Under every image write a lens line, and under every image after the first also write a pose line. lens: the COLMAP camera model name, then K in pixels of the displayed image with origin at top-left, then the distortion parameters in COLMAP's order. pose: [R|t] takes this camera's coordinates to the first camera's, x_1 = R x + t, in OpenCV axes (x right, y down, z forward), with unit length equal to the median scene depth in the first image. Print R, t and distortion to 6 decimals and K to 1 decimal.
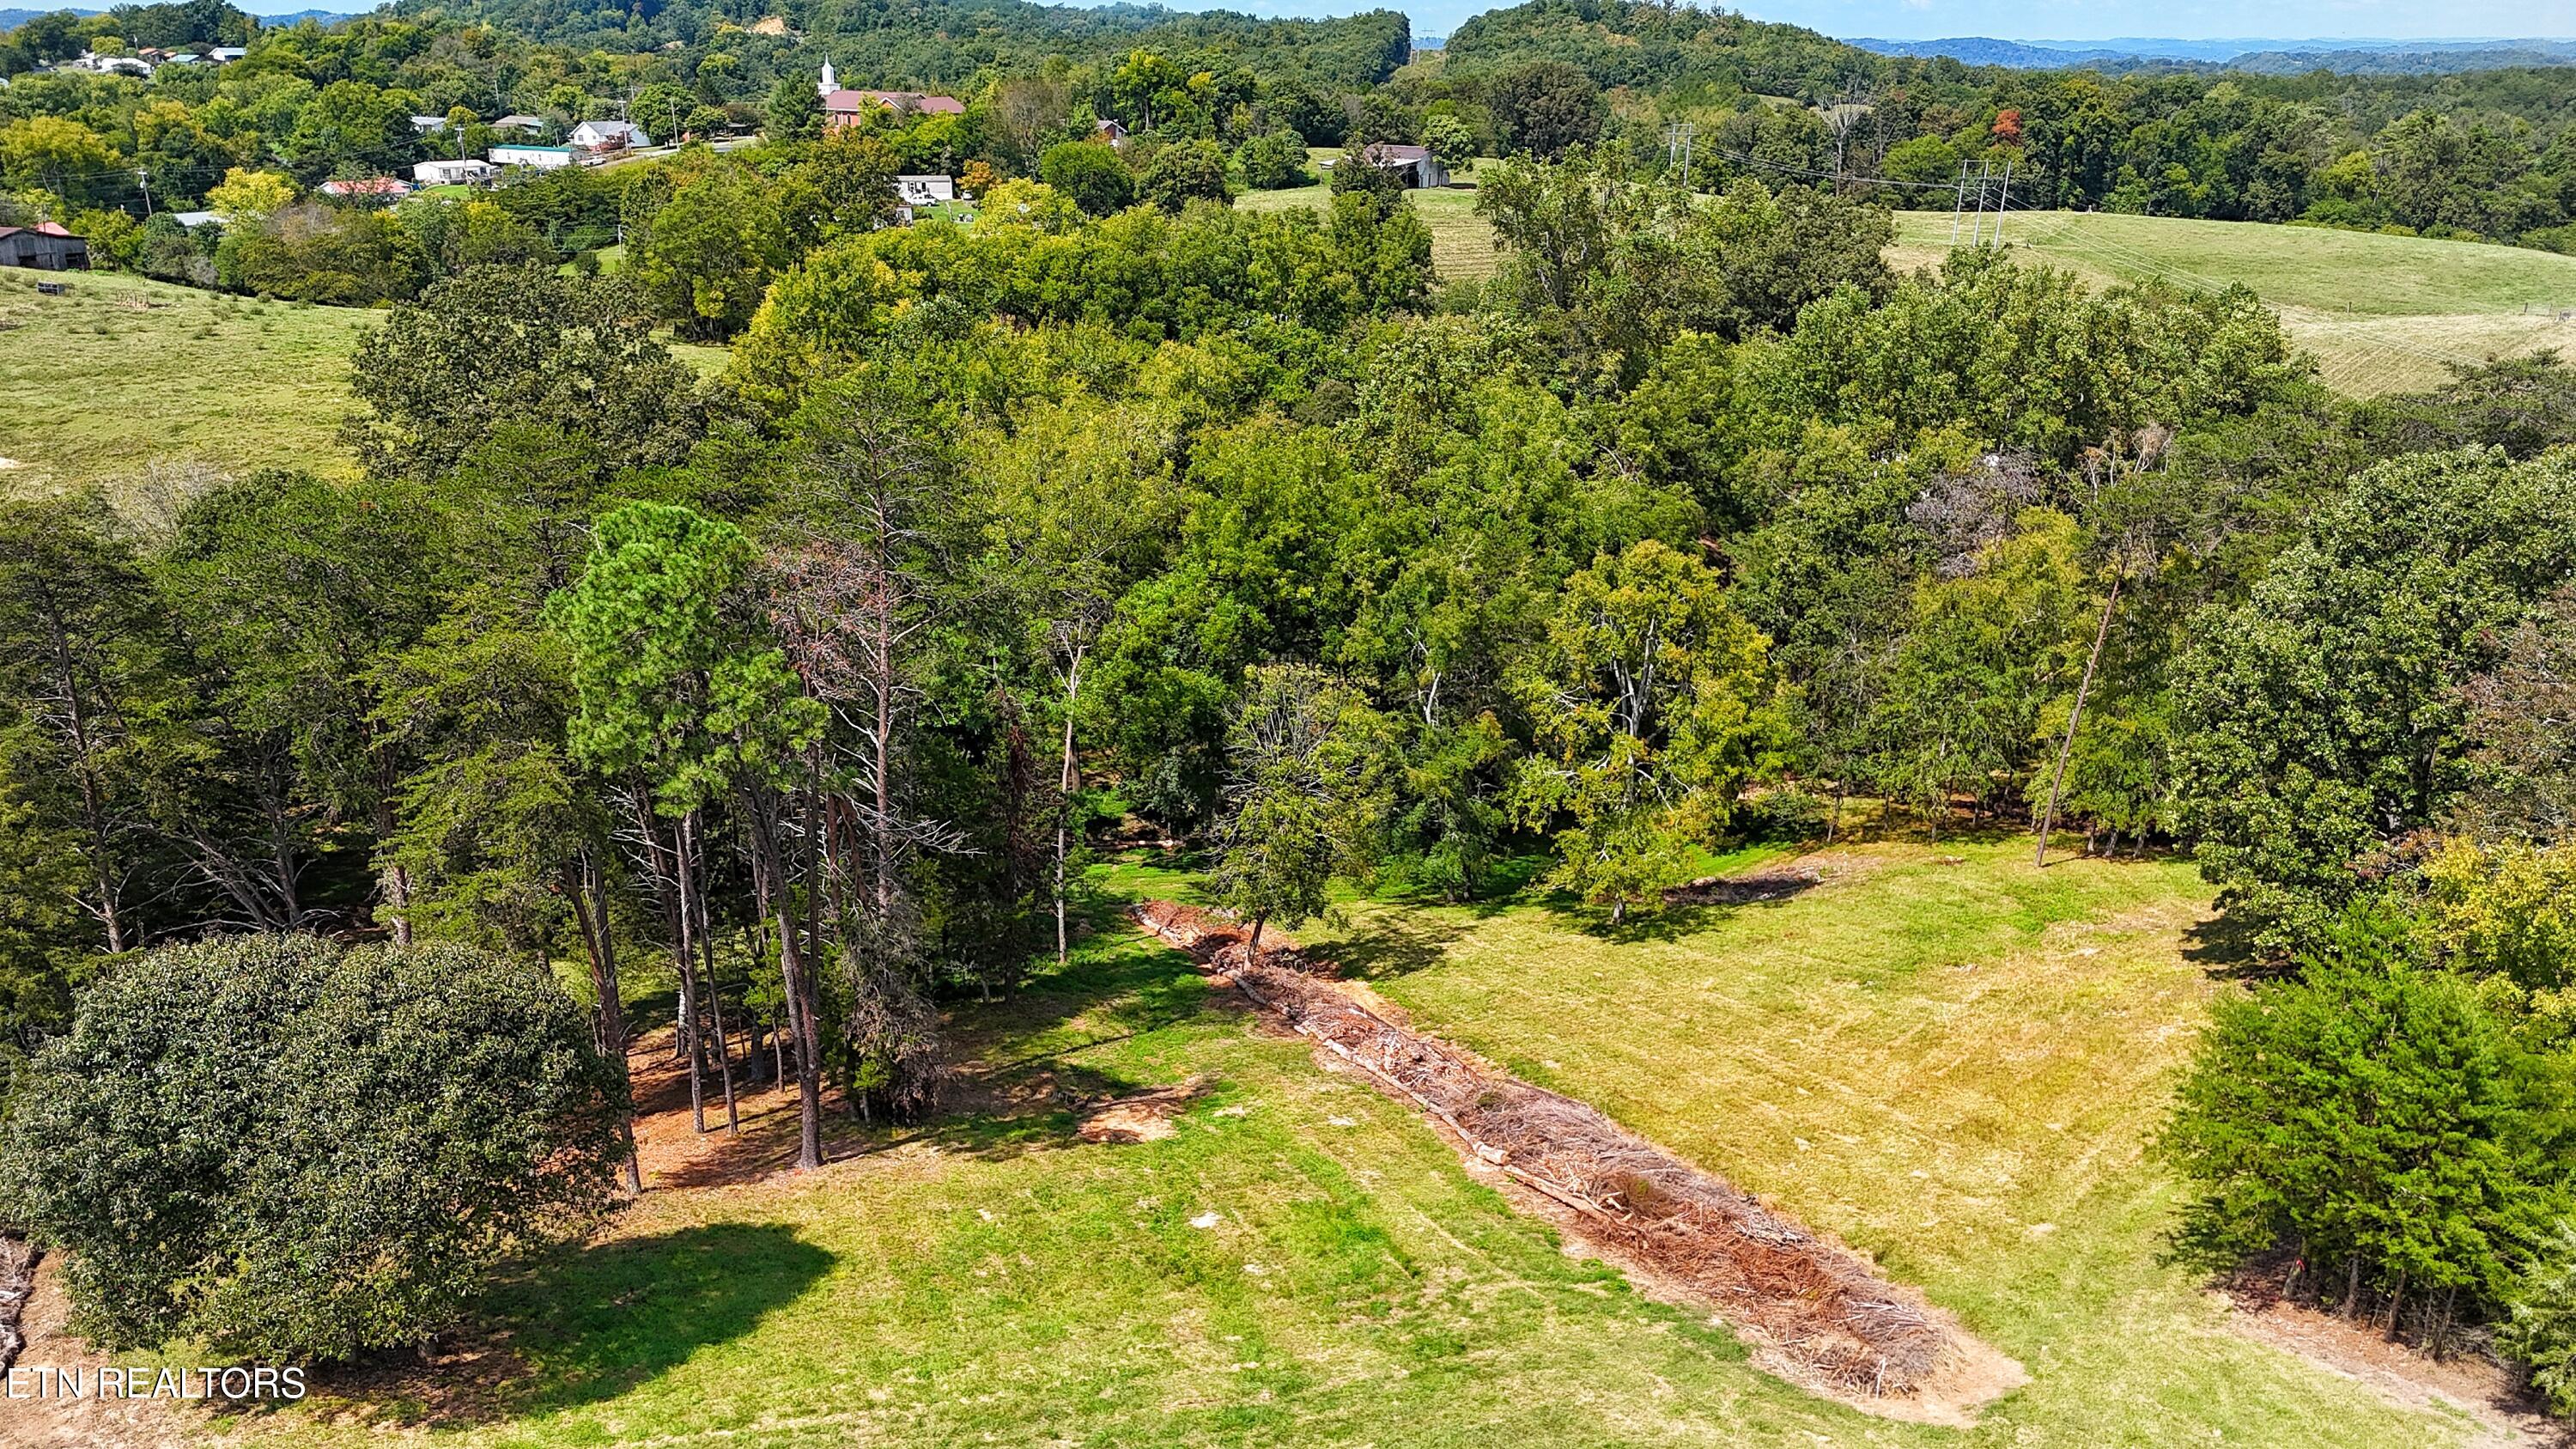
lens RADIAL K [[1912.1, 0, 1298.3], [0, 1912.1, 718.6], [0, 0, 1]] dist [0.078794, -0.075021]
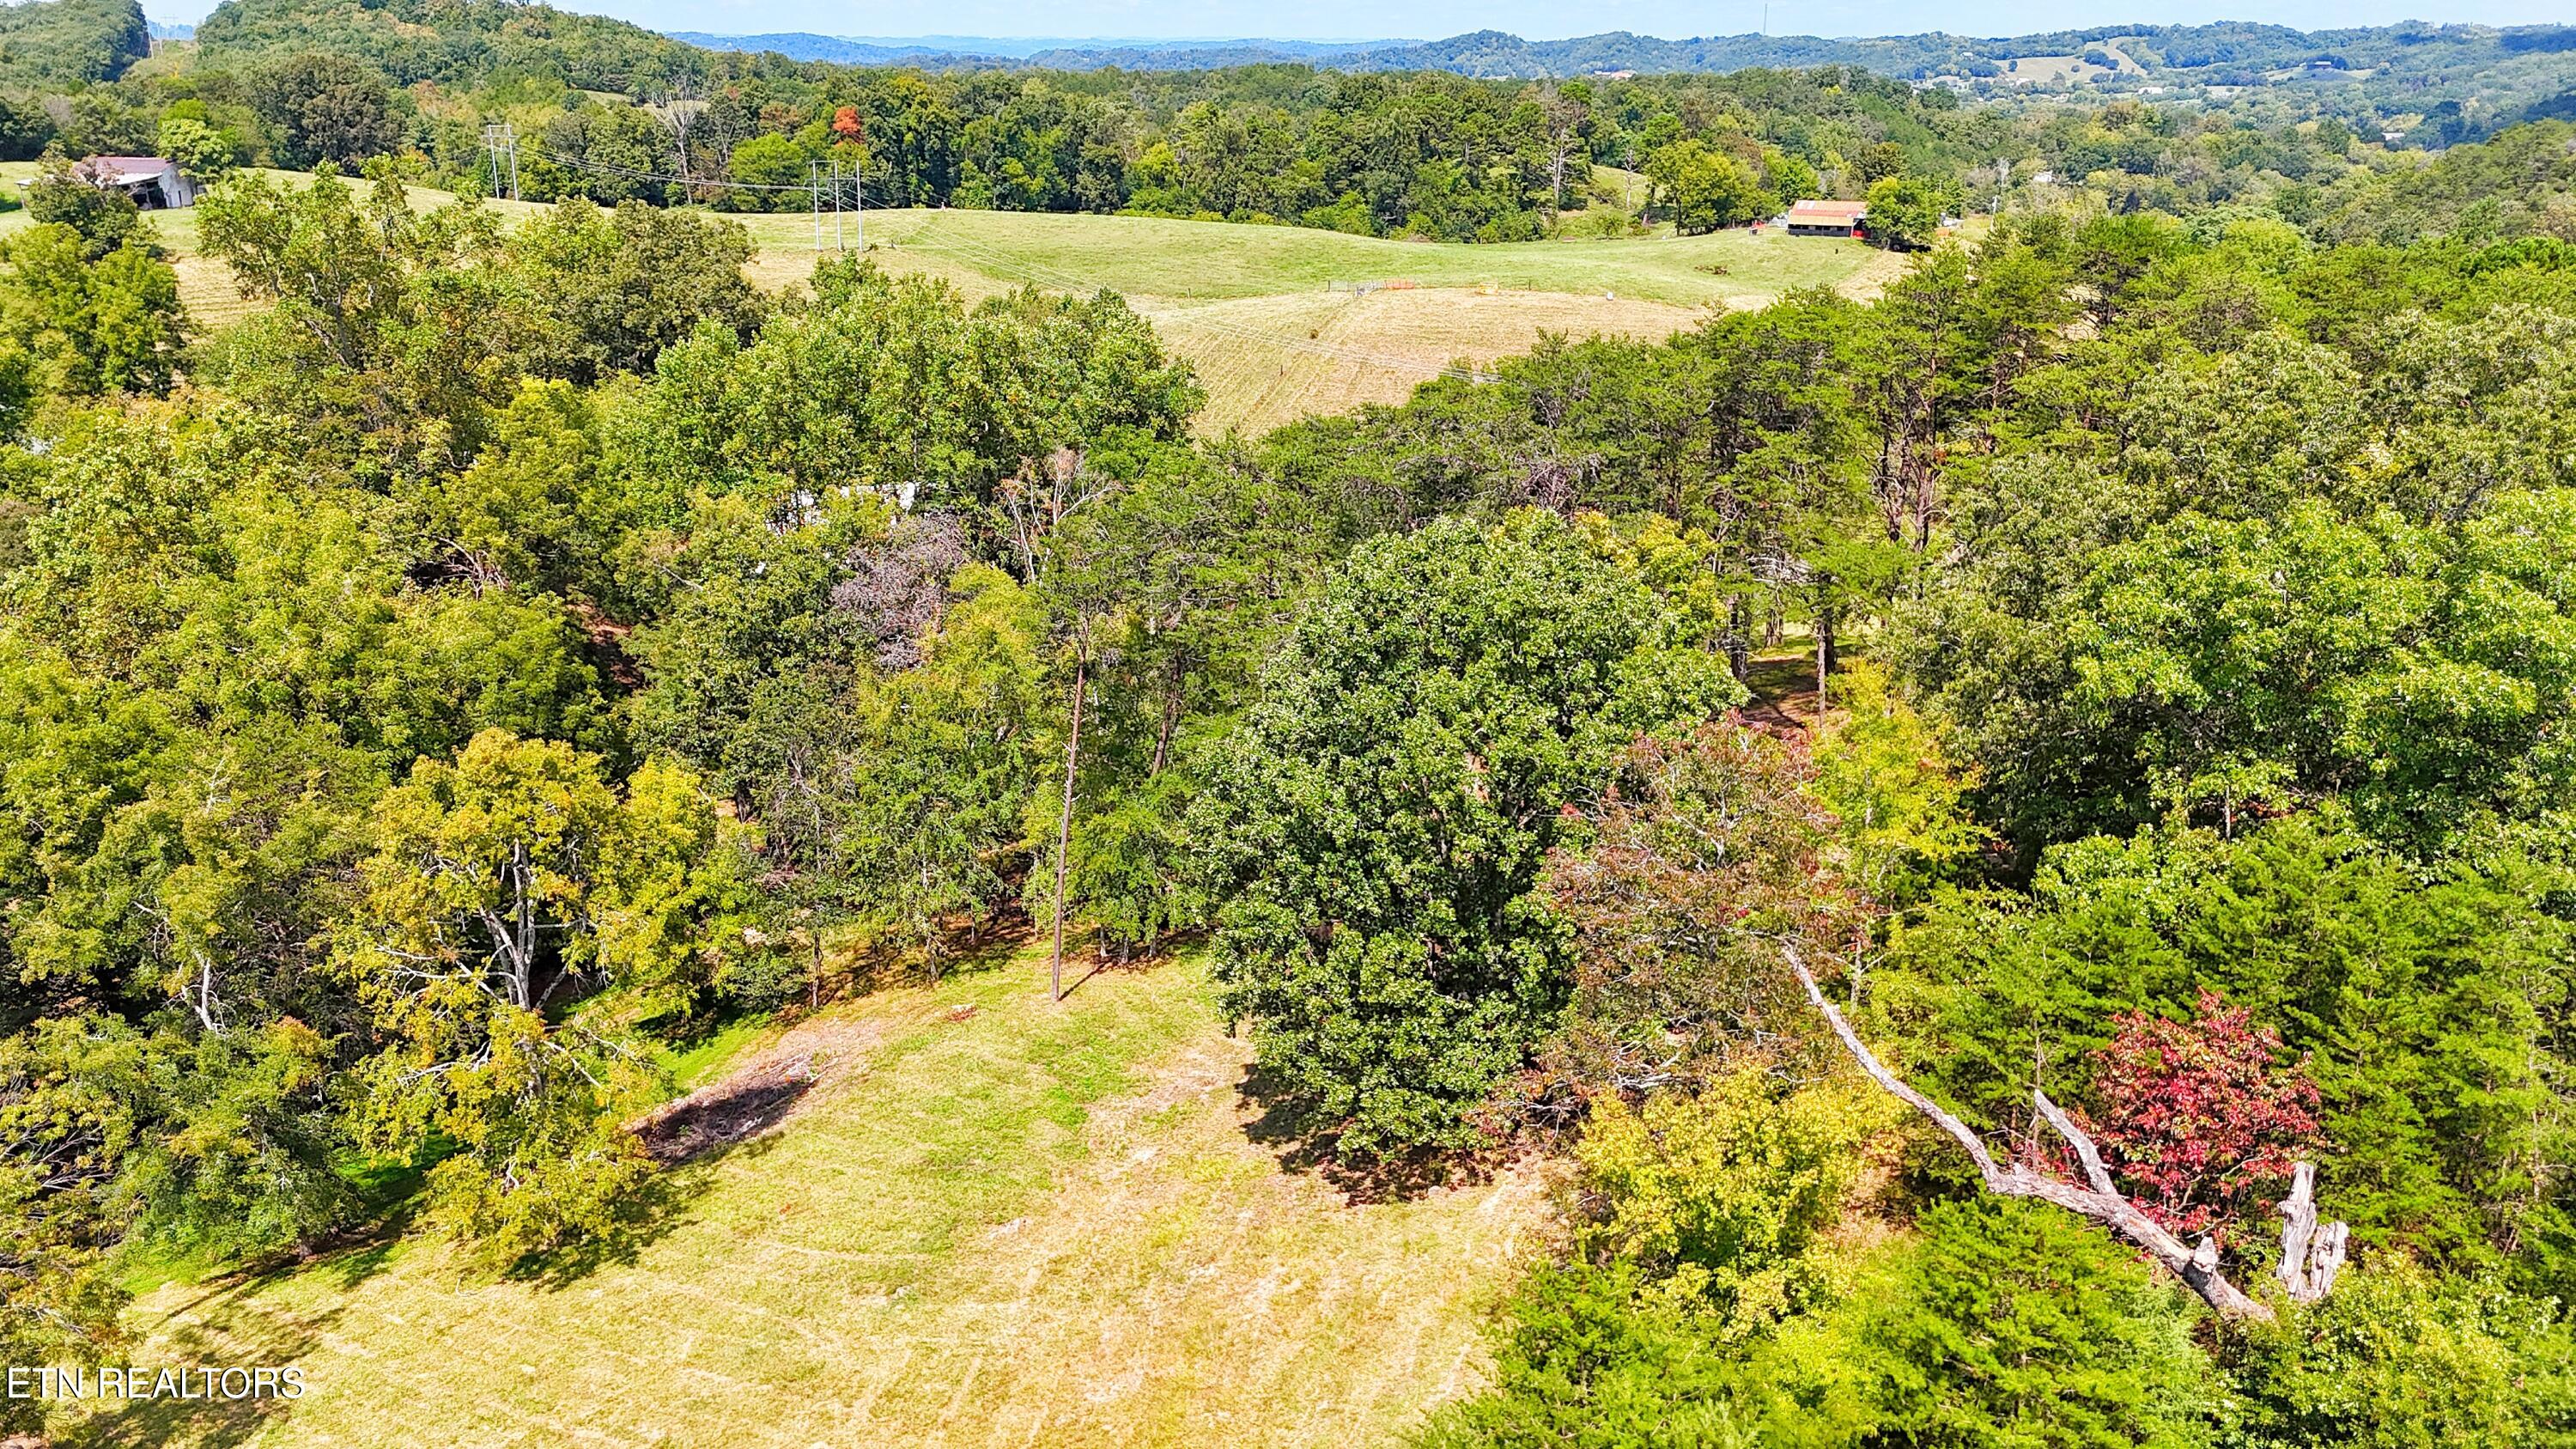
lens RADIAL K [[1912.1, 0, 1309.2], [0, 1912.1, 738.7], [0, 0, 1]] dist [0.078794, -0.075021]
pose [[0.846483, -0.185233, 0.499156, 0.058804], [0.179363, 0.981938, 0.060221, -0.056910], [-0.501295, 0.038554, 0.864417, 0.160156]]
